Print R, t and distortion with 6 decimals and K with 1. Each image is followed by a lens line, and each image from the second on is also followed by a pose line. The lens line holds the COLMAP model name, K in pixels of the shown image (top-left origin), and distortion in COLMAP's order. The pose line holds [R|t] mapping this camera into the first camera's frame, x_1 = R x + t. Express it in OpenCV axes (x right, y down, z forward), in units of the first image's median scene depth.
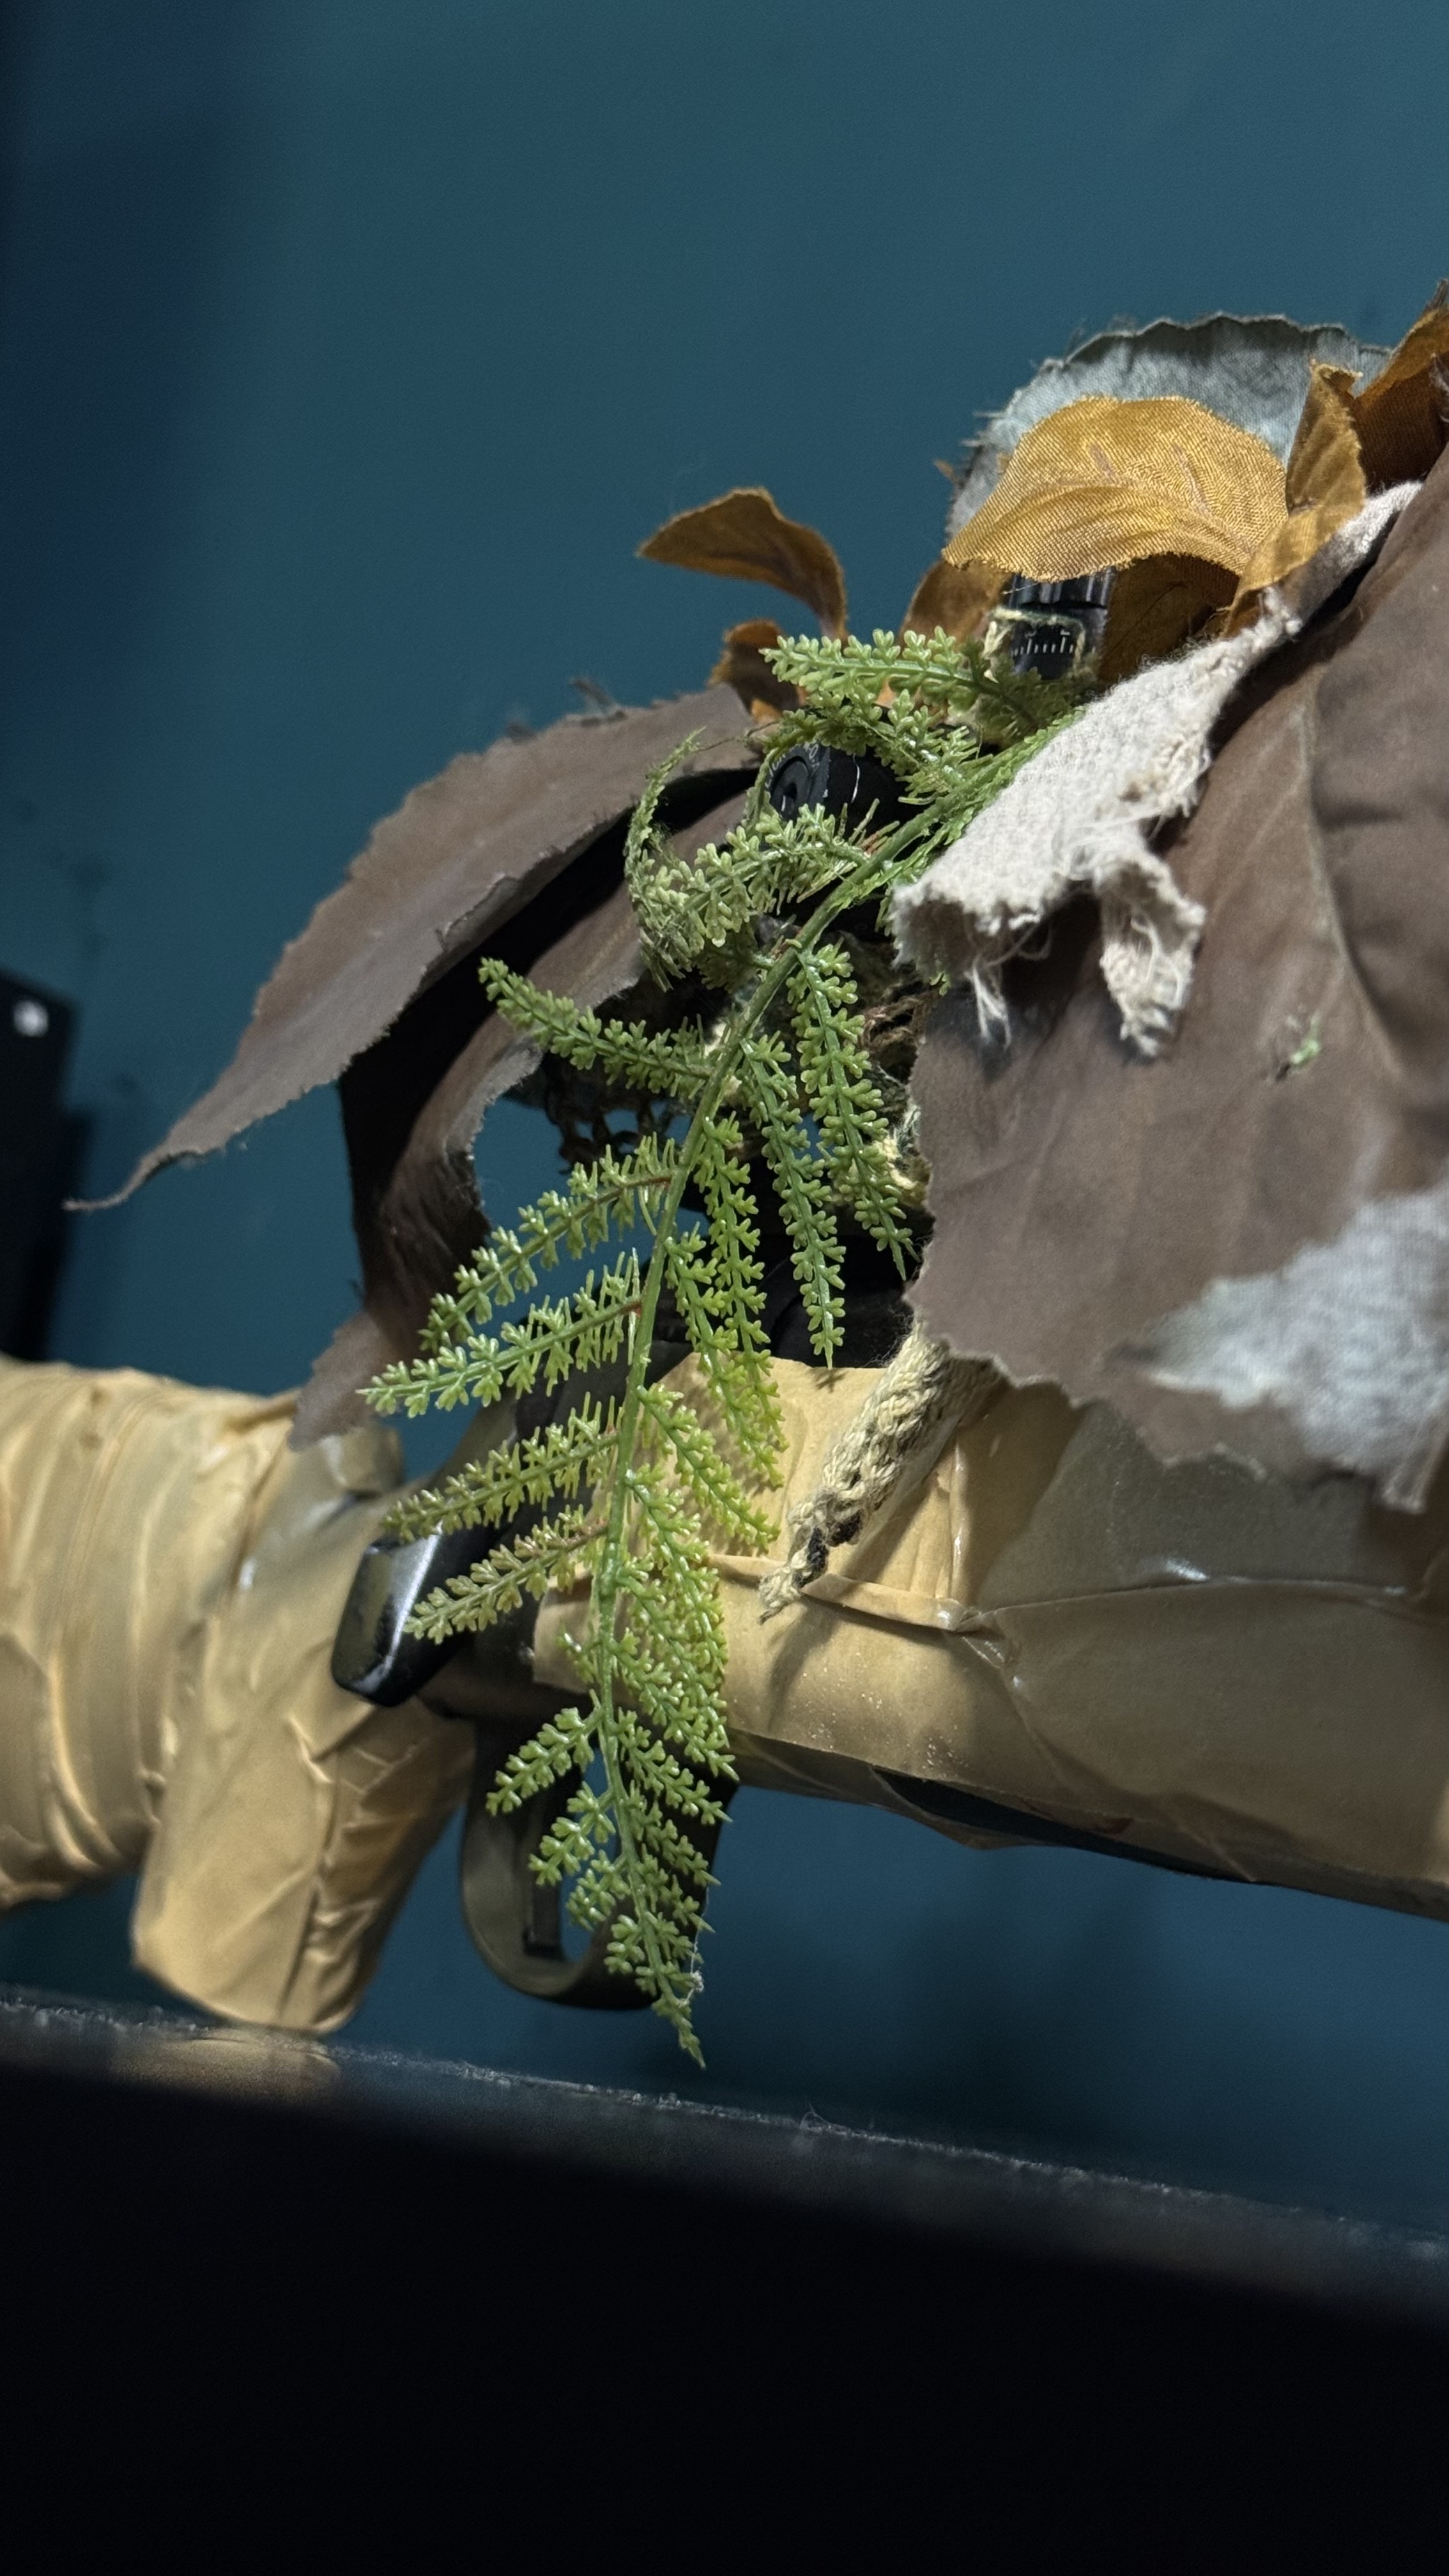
lens RADIAL K [[3646.3, 0, 721.8], [0, 3646.3, 1286.2], [0, 0, 1]] dist [0.067837, 0.022853]
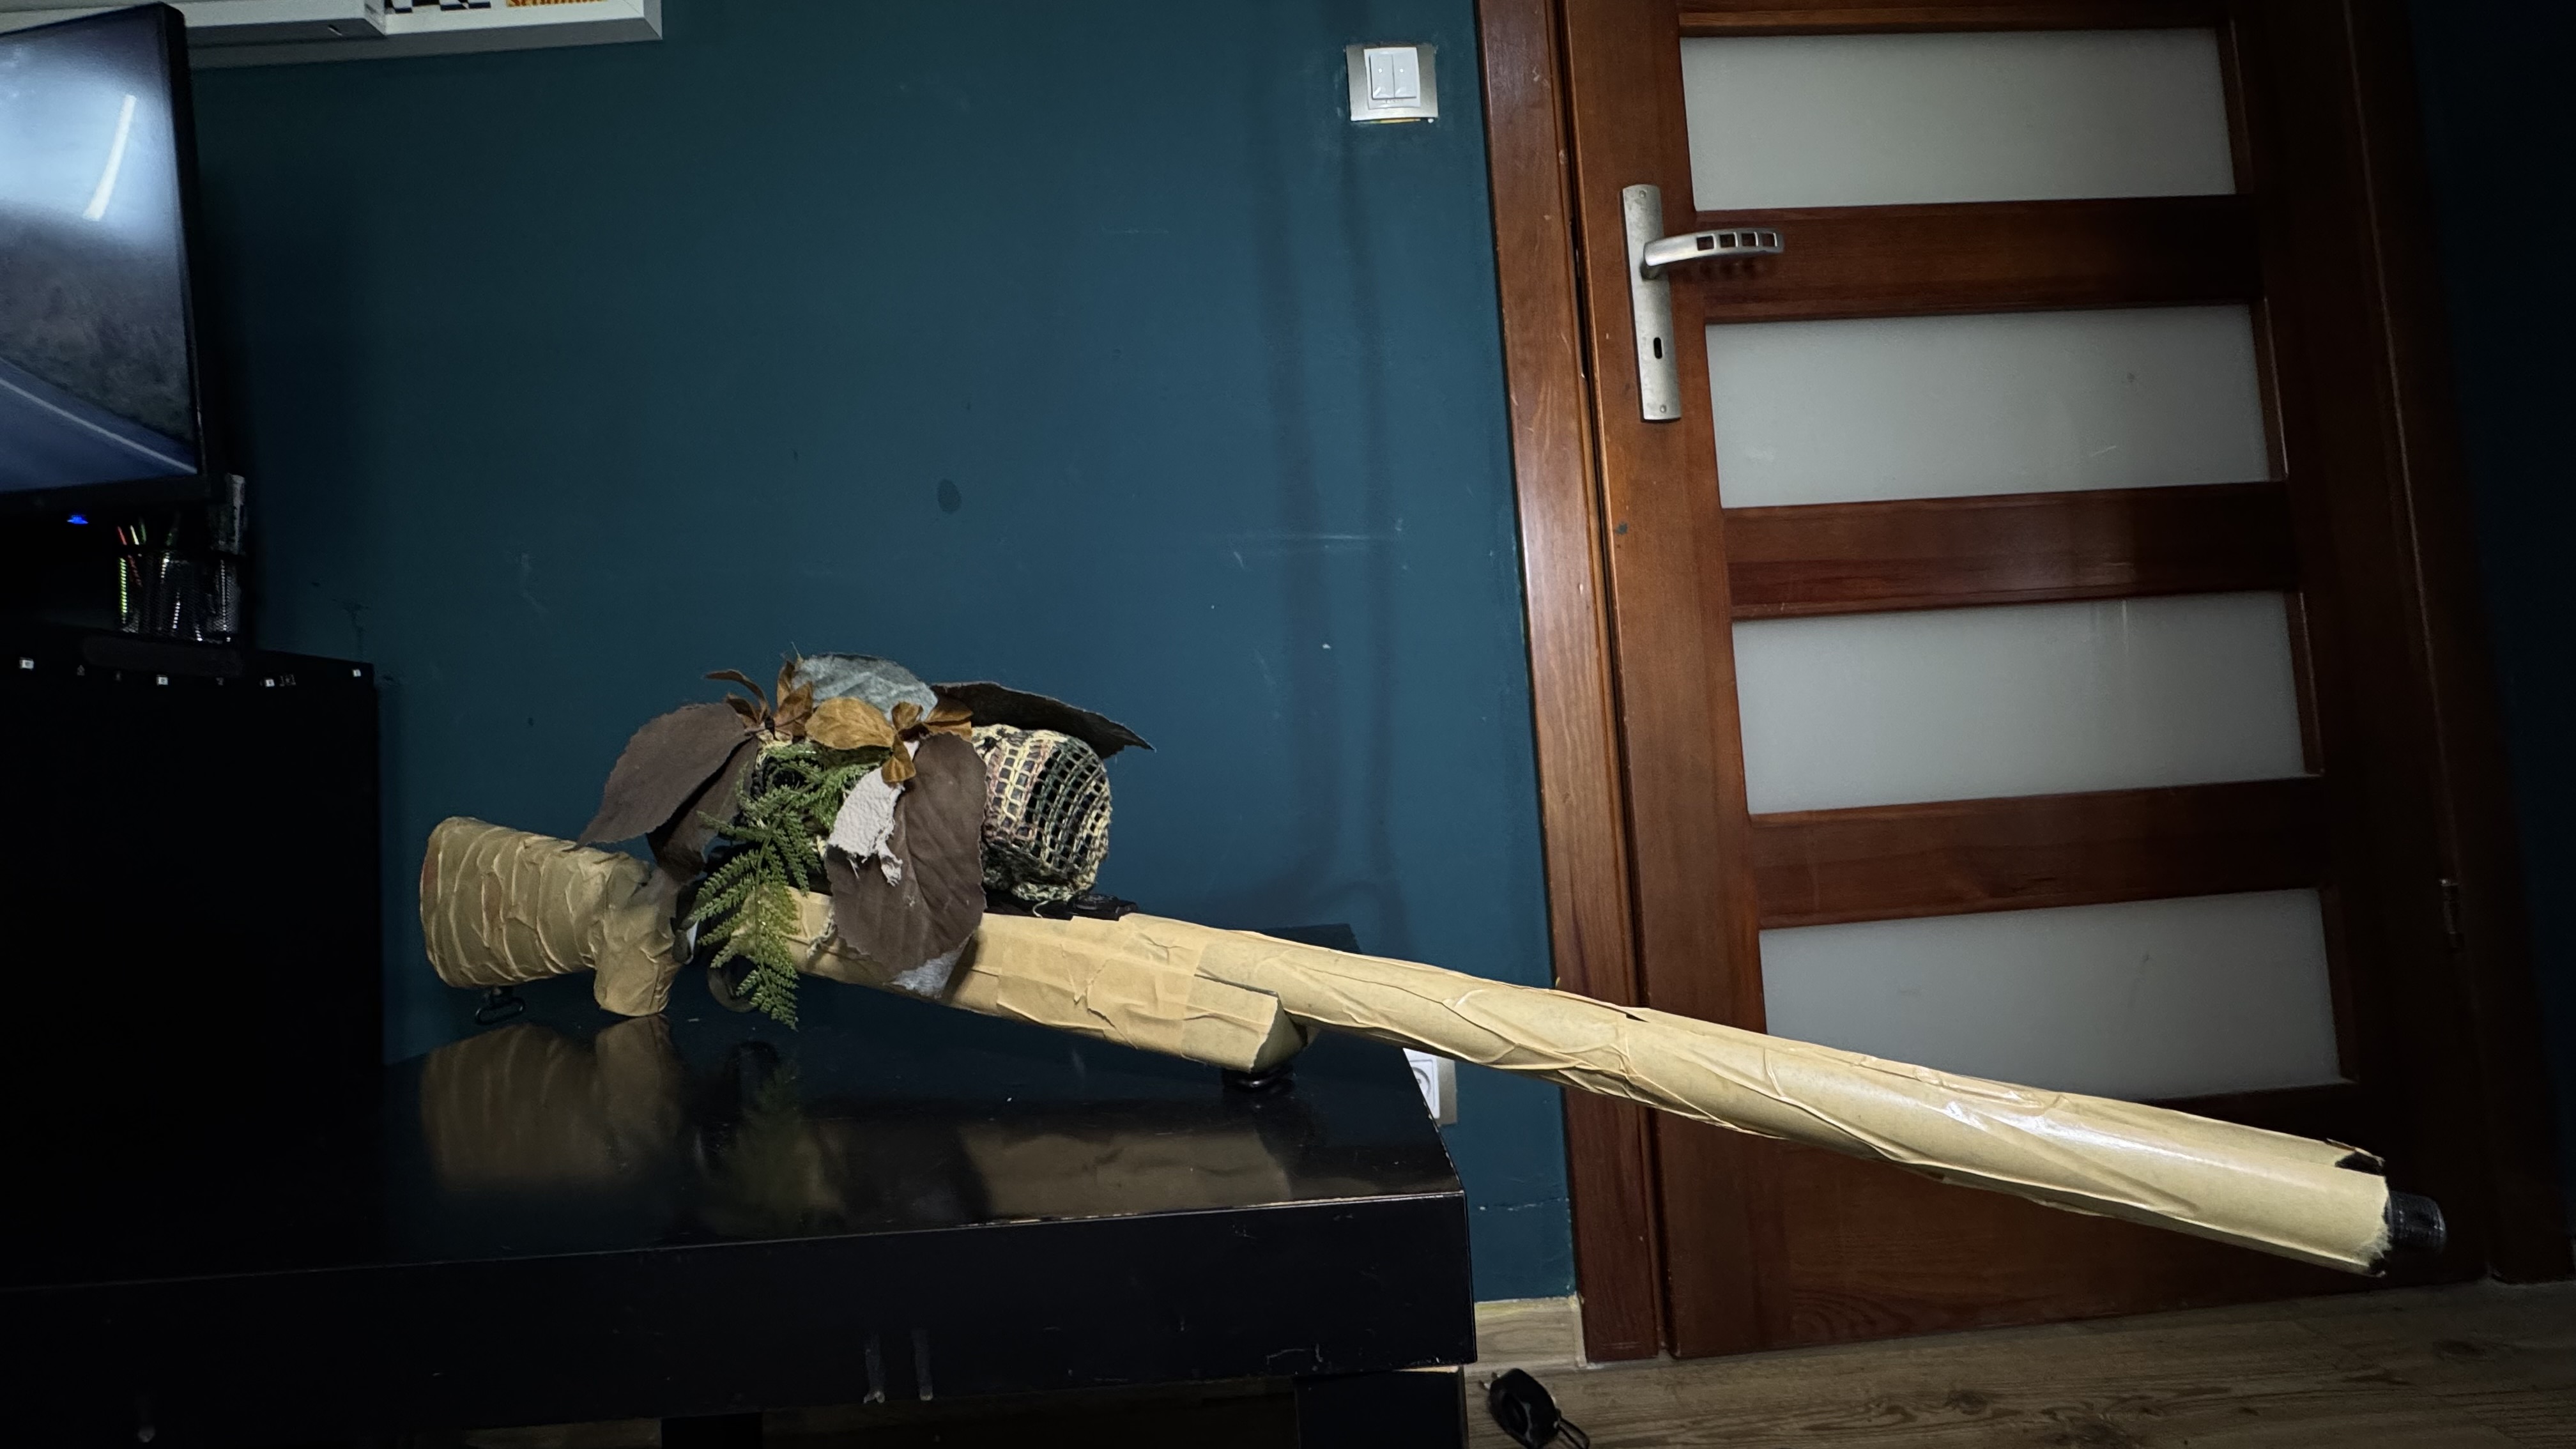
lens RADIAL K [[1008.3, 0, 1277.7], [0, 1008.3, 713.6], [0, 0, 1]] dist [0.000776, 0.000082]
pose [[0.819710, -0.170405, 0.546843, -0.145630], [0.069990, 0.977365, 0.199648, -0.427309], [-0.568486, -0.125380, 0.813083, -0.395393]]
